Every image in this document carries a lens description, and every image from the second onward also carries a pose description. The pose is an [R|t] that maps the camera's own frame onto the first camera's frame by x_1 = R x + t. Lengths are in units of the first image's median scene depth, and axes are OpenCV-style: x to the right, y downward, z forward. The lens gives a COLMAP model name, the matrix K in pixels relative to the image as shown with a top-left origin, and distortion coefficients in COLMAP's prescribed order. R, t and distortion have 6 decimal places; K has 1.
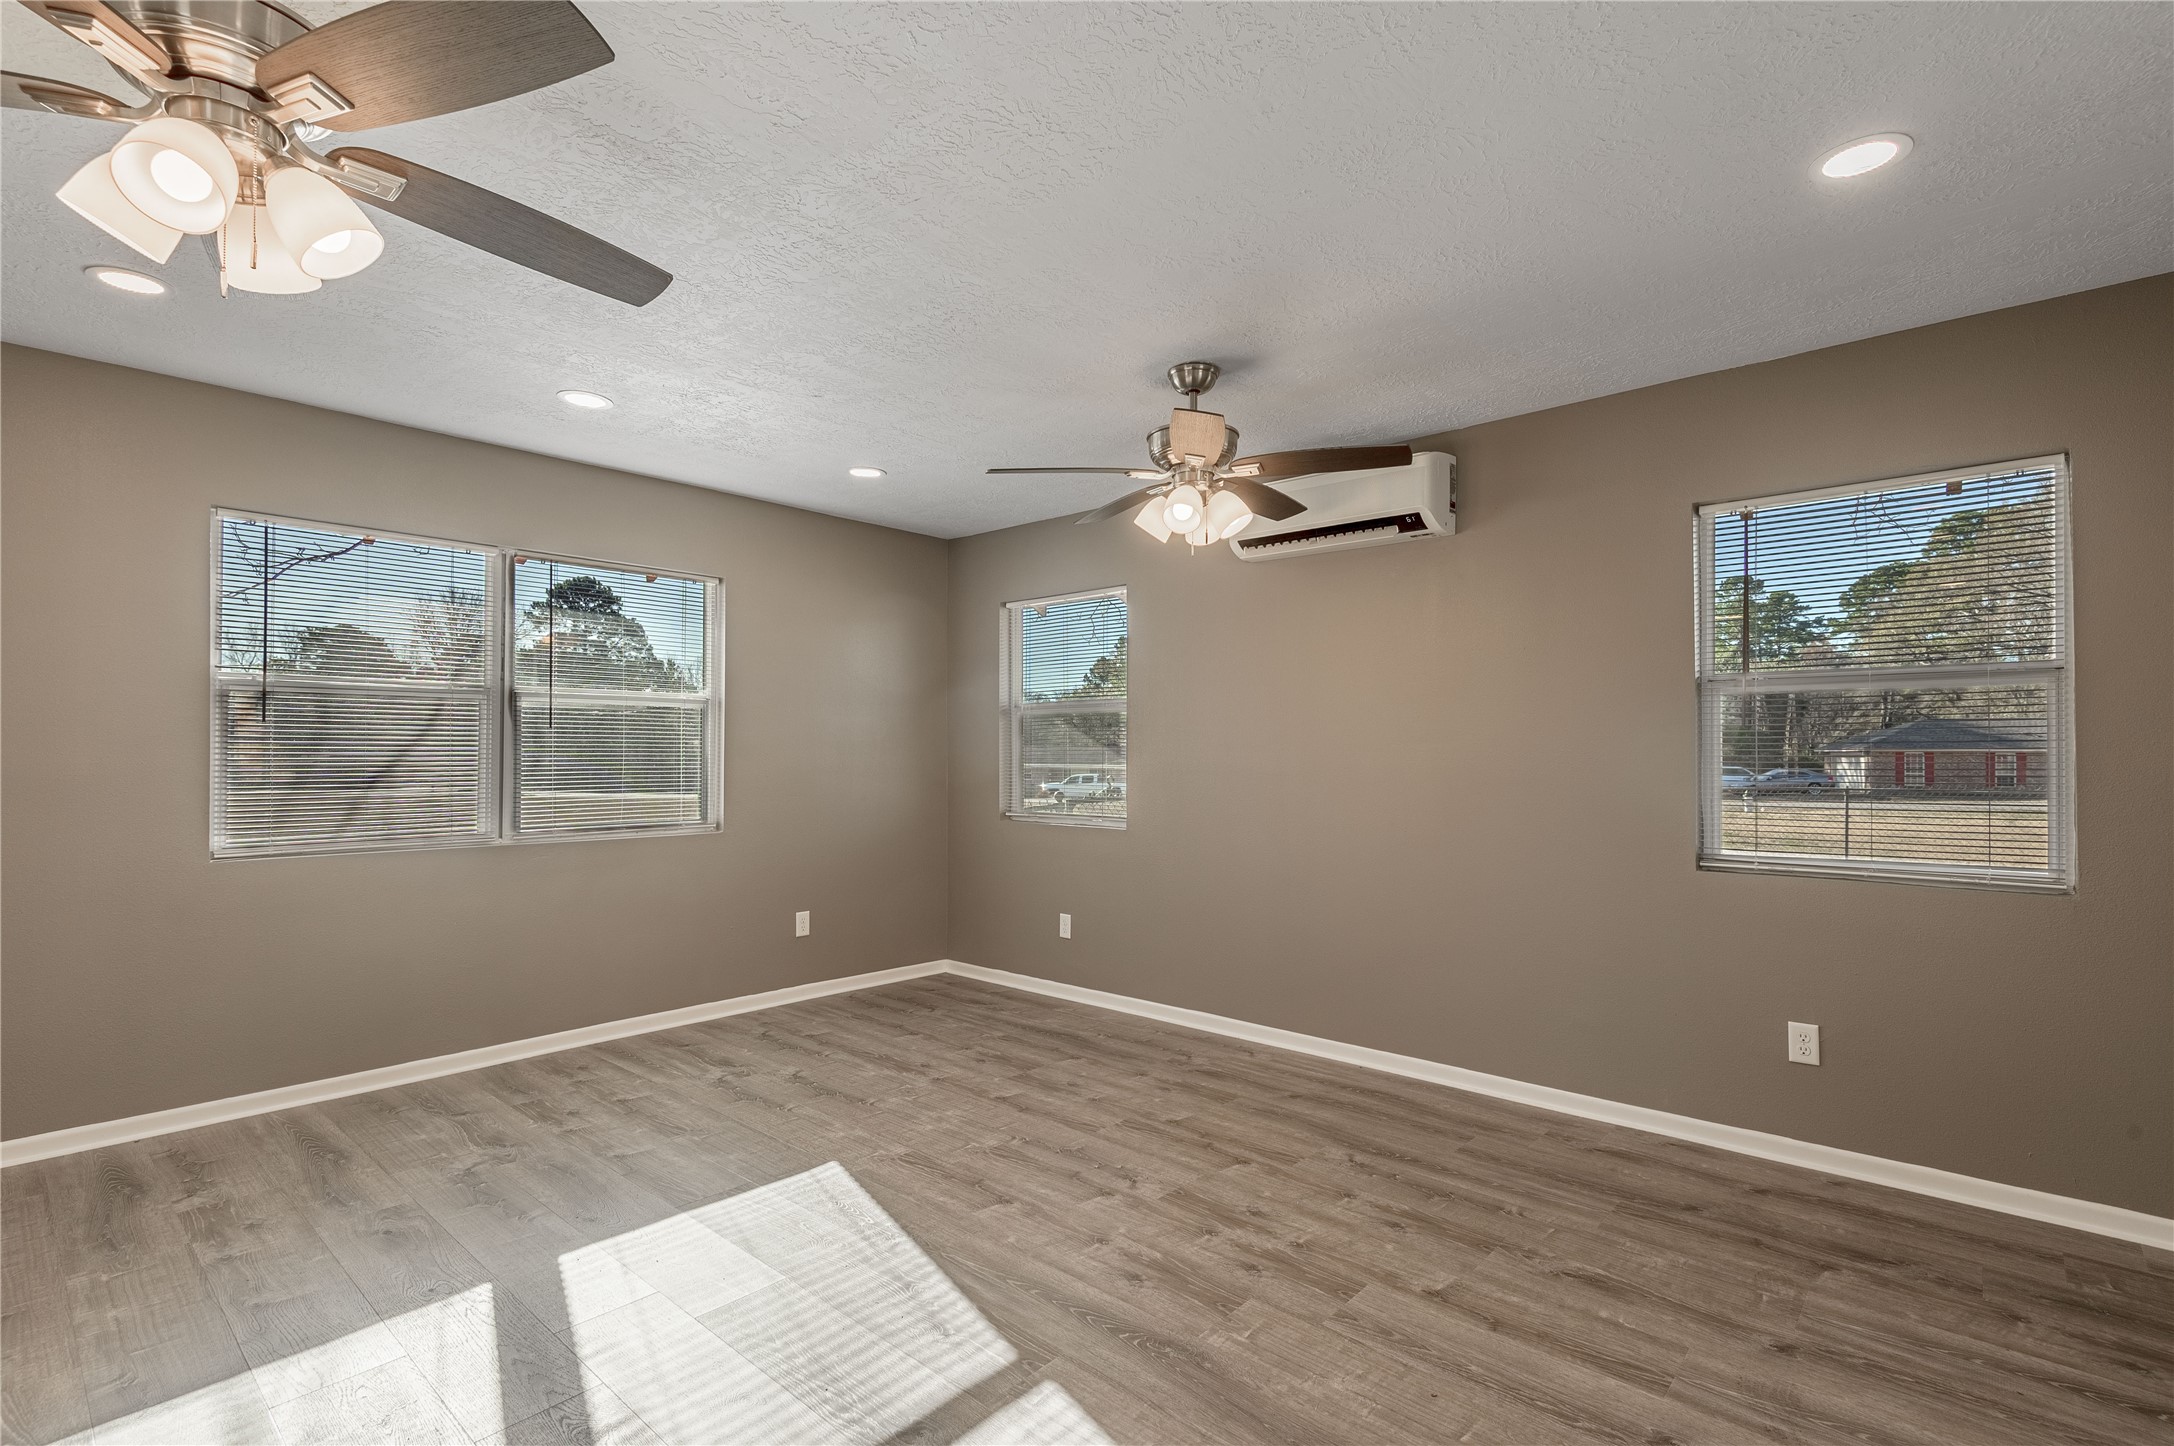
lens RADIAL K [[1007.8, 0, 1083.9], [0, 1007.8, 742.0], [0, 0, 1]] dist [0.001022, -0.001090]
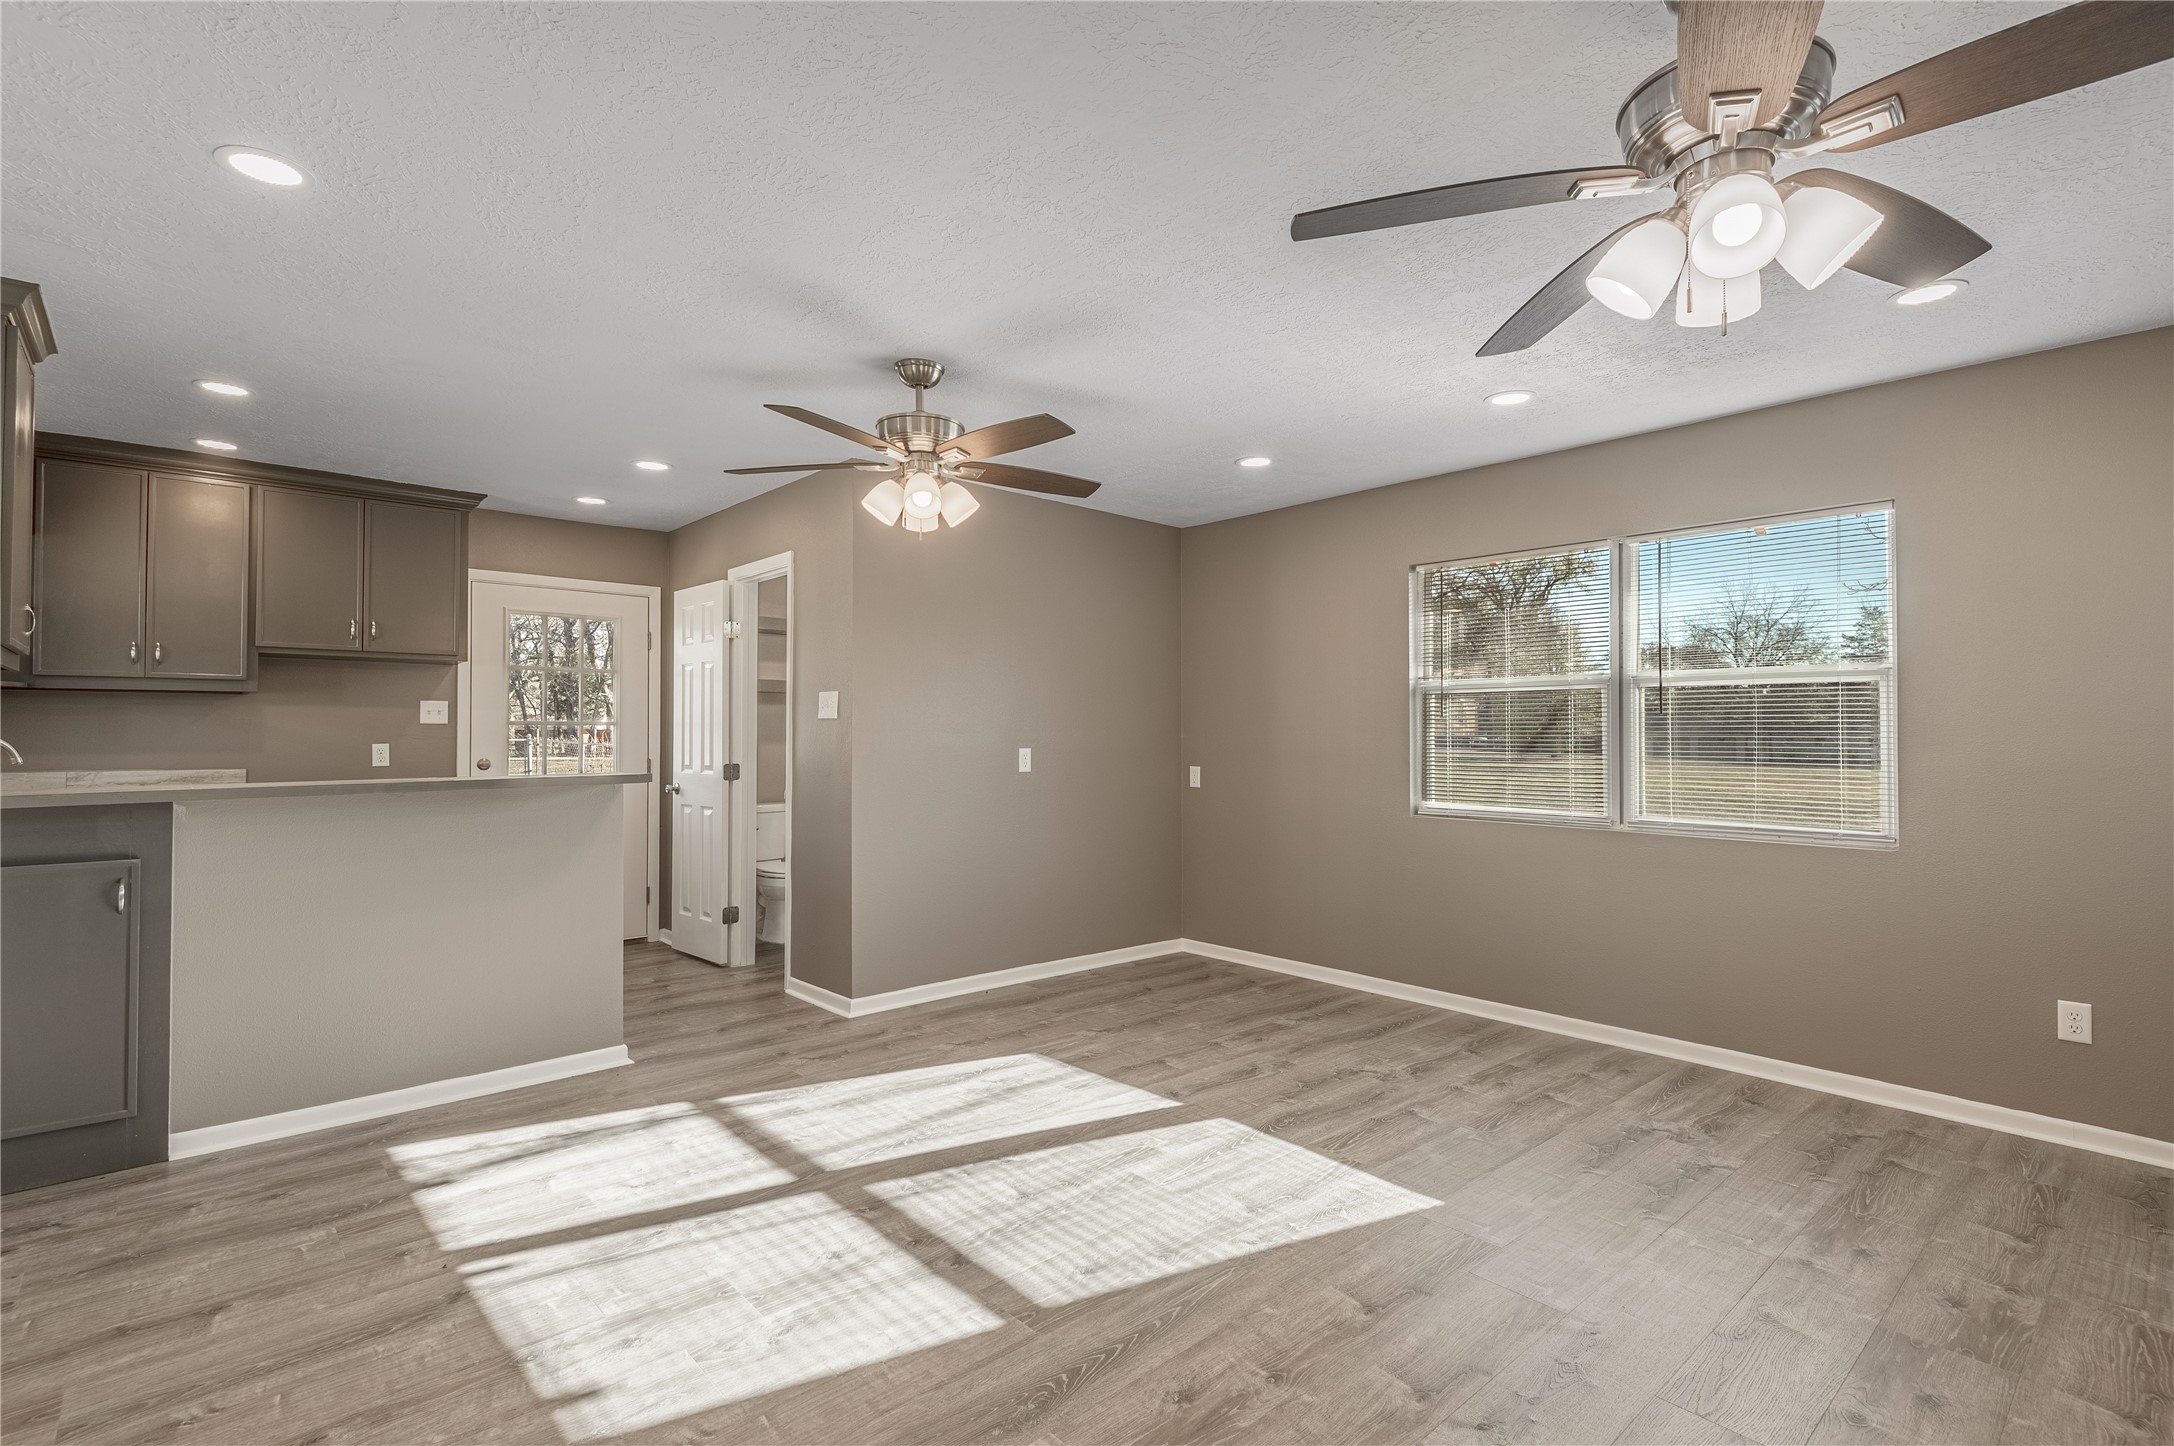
lens RADIAL K [[1007.8, 0, 1084.2], [0, 1007.8, 719.3], [0, 0, 1]] dist [0.001022, -0.001090]
pose [[-0.127893, -0.021208, -0.991561, 0.640667], [0.007565, 0.999721, -0.022358, 0.011102], [0.991759, -0.010360, -0.127697, 0.767182]]
